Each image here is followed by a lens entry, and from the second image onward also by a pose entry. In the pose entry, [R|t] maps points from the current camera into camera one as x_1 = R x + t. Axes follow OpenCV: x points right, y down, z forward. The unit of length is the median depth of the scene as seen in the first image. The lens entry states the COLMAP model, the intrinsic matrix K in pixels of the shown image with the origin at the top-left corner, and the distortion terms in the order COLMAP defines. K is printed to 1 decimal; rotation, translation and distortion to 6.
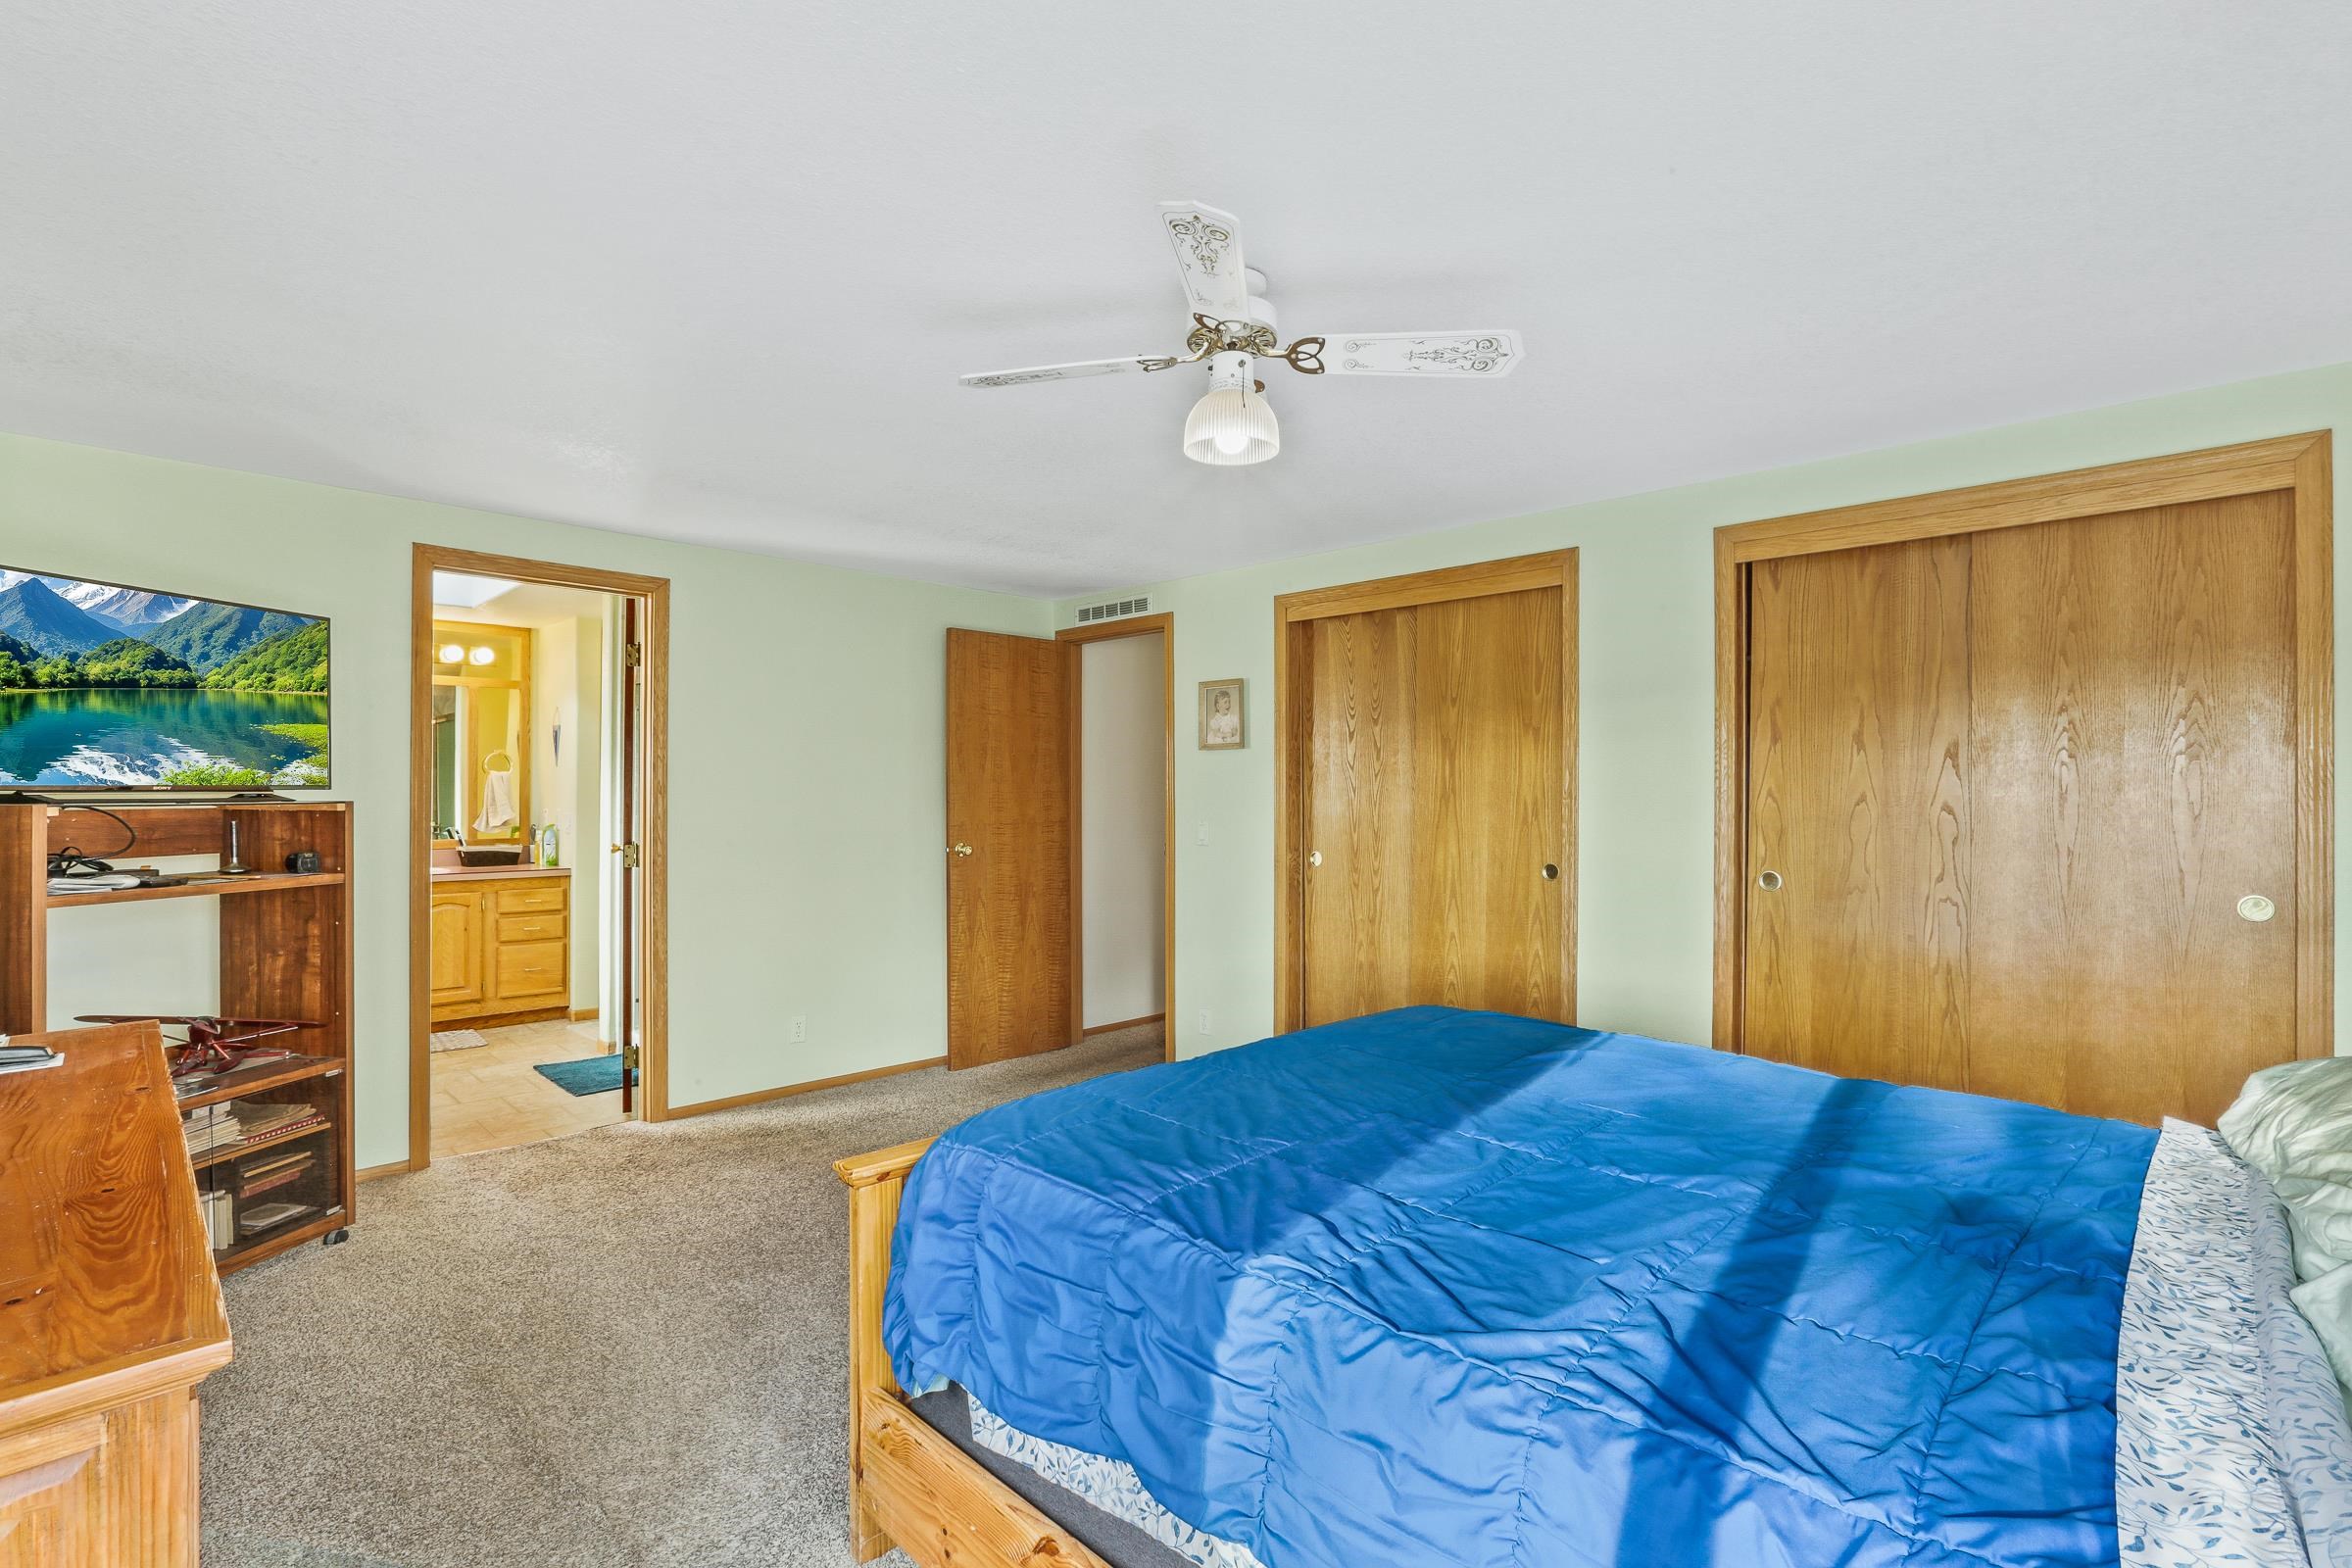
lens RADIAL K [[1073.6, 0, 1159.2], [0, 1073.6, 781.8], [0, 0, 1]] dist [-0.000716, 0.000867]
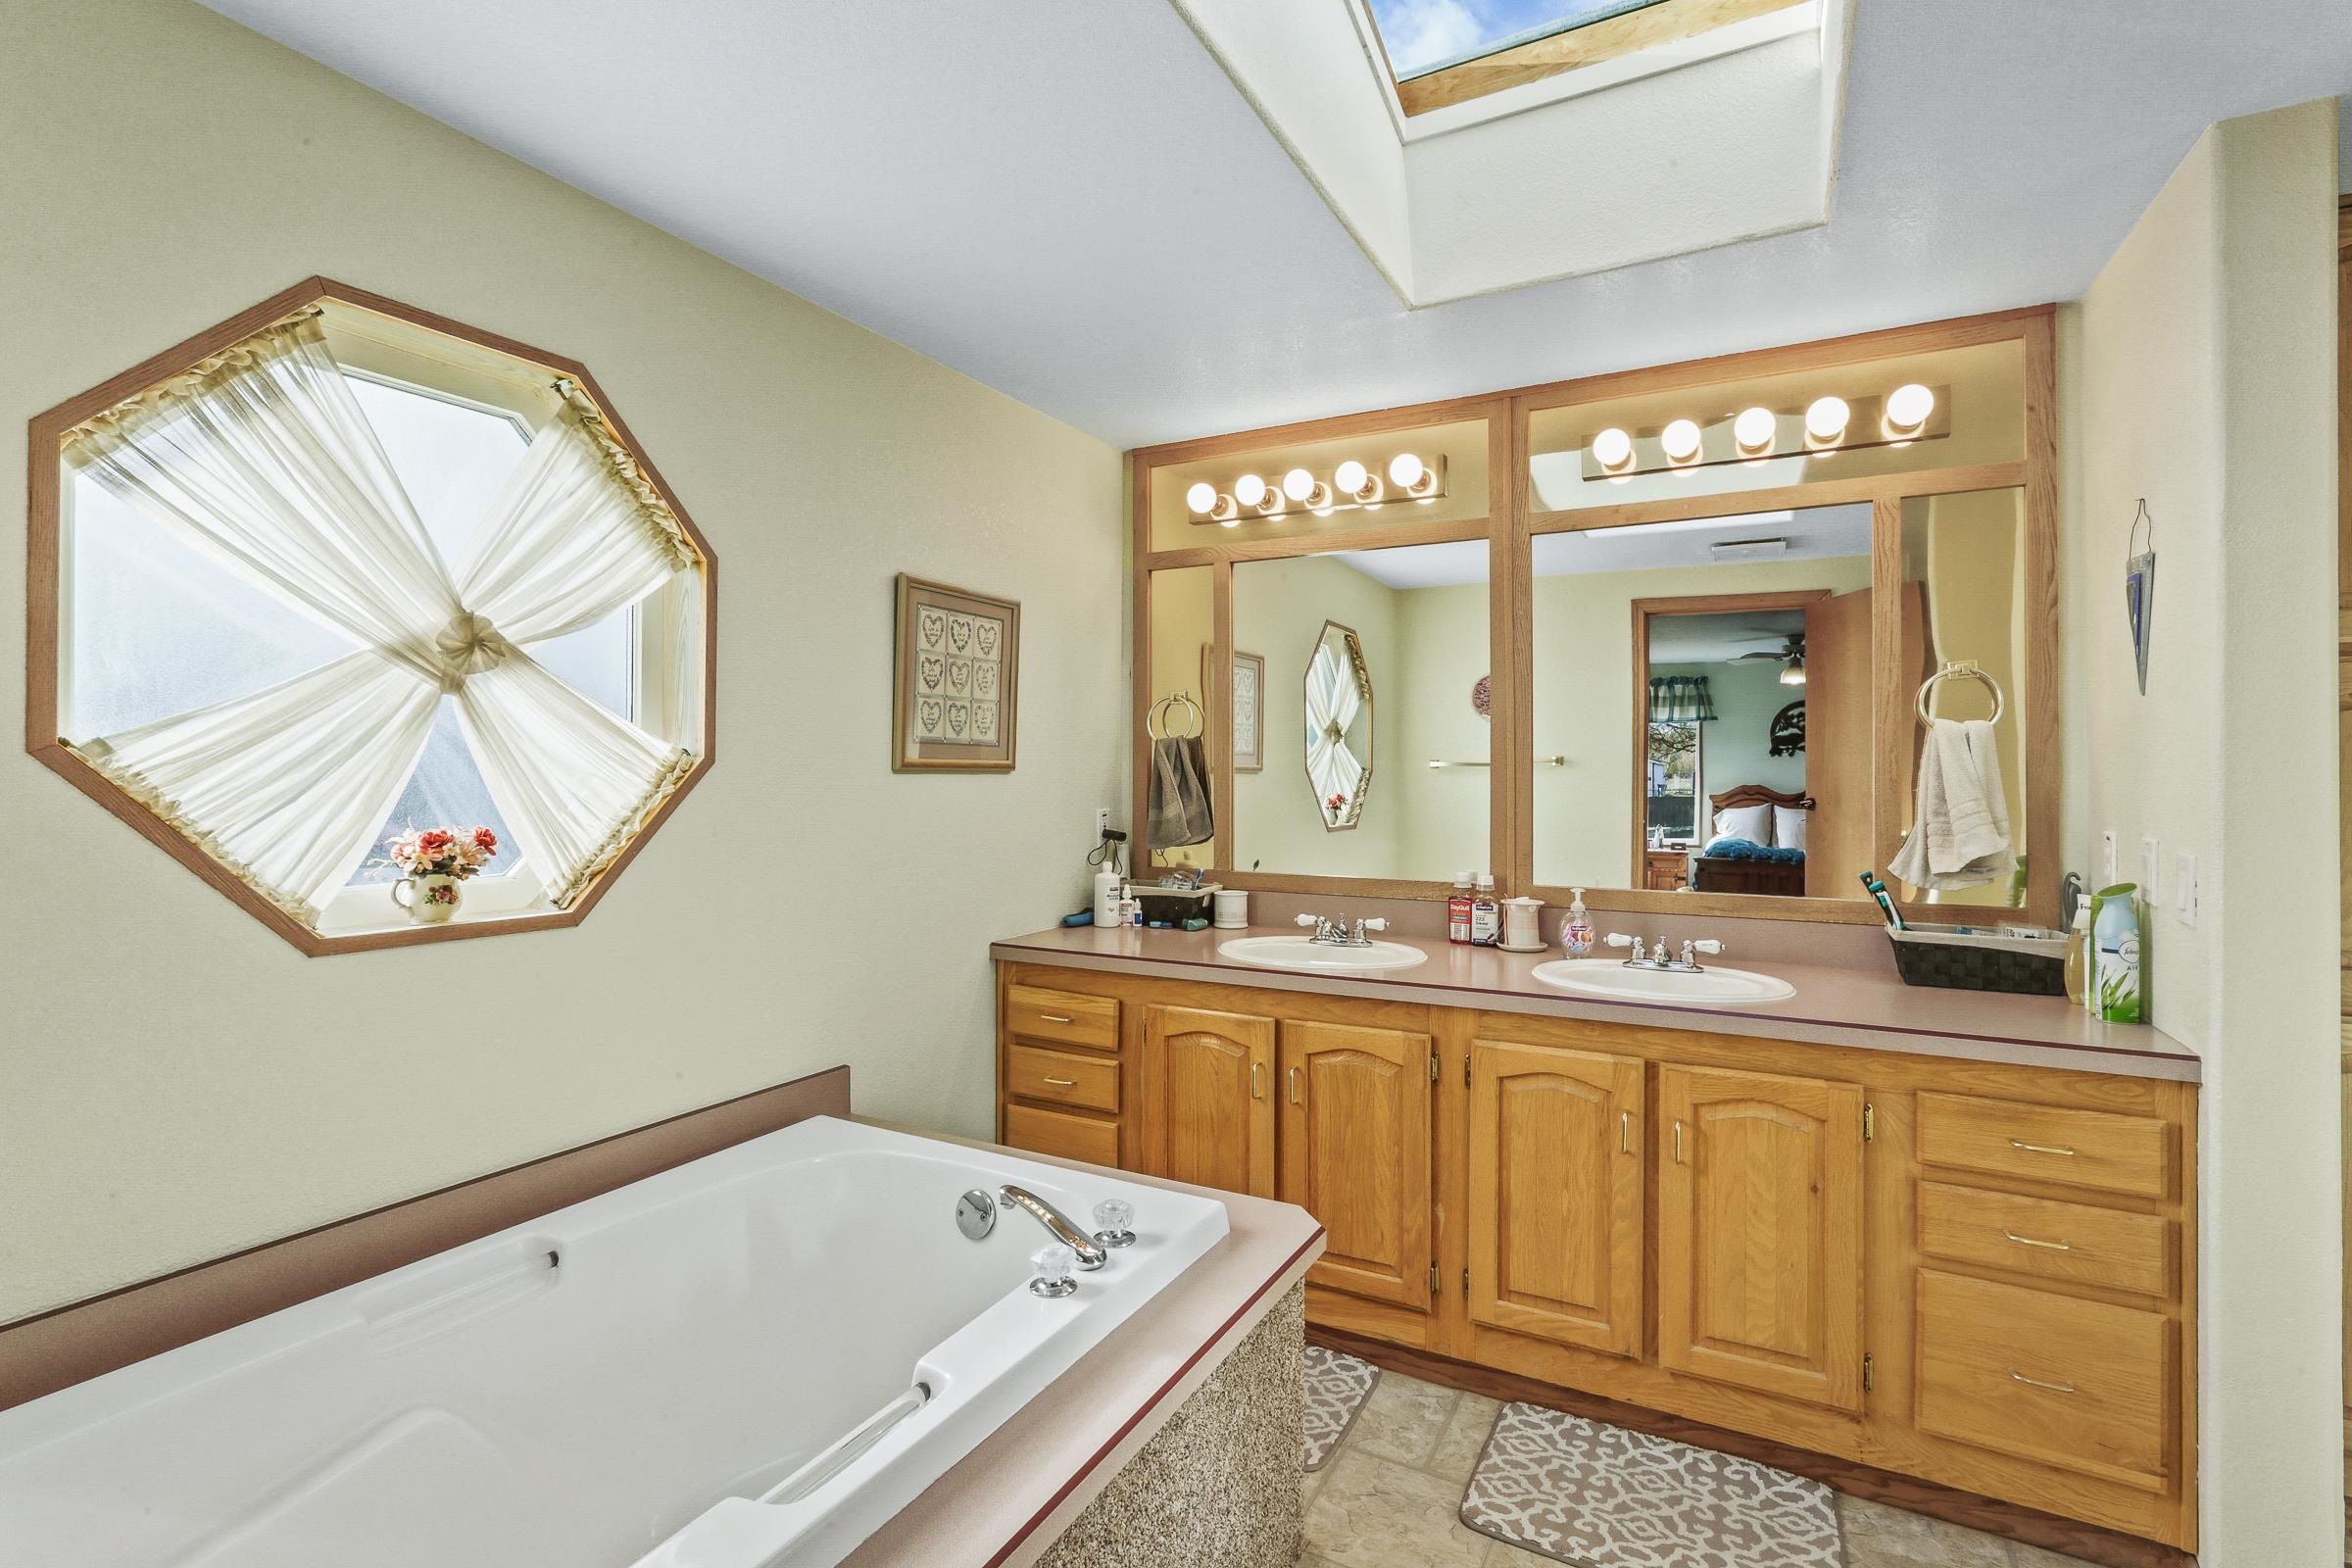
lens RADIAL K [[1073.6, 0, 1151.3], [0, 1073.6, 773.6], [0, 0, 1]] dist [-0.000716, 0.000867]
pose [[0.279544, -0.001418, -0.960132, -0.360300], [0.003456, 0.999994, -0.000471, 0.006756], [0.960127, -0.003187, 0.279547, 0.668166]]
